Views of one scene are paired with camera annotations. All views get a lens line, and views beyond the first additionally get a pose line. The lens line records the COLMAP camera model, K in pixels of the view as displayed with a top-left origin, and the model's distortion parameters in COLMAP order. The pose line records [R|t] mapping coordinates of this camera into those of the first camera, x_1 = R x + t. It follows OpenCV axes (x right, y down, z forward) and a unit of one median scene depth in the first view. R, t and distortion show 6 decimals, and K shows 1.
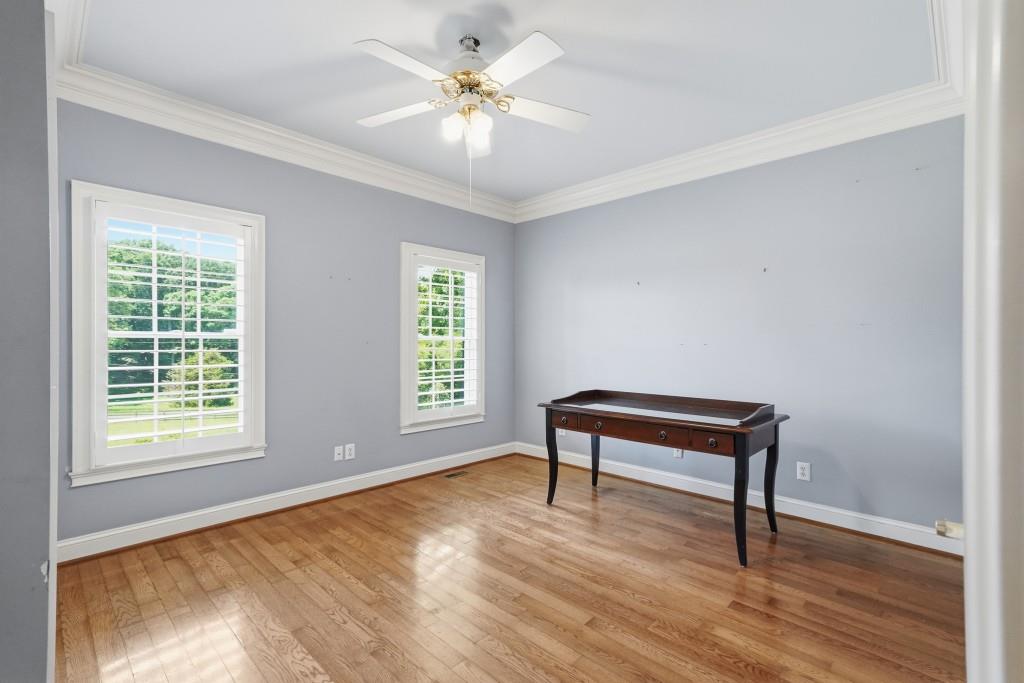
lens RADIAL K [[470.9, 0, 511.3], [0, 470.9, 346.5], [0, 0, 1]] dist [-0.002351, -0.000069]
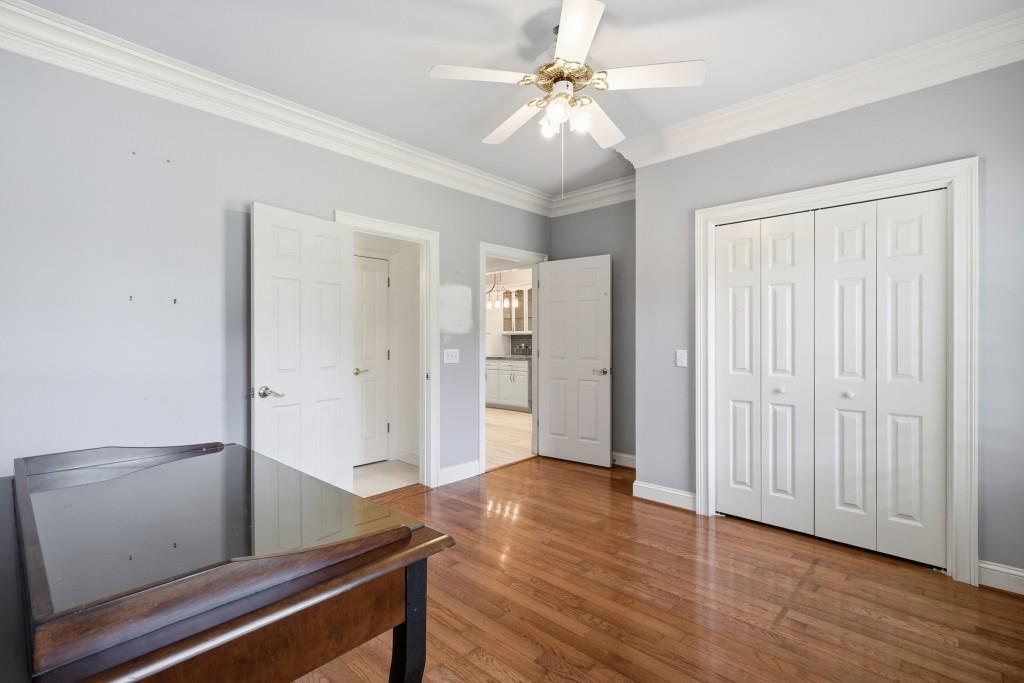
lens RADIAL K [[470.9, 0, 513.0], [0, 470.9, 340.0], [0, 0, 1]] dist [-0.002351, -0.000069]
pose [[-0.999632, -0.003247, -0.026927, 0.038973], [-0.003218, 0.999994, -0.001145, -0.006205], [0.026931, -0.001058, -0.999637, 1.815020]]
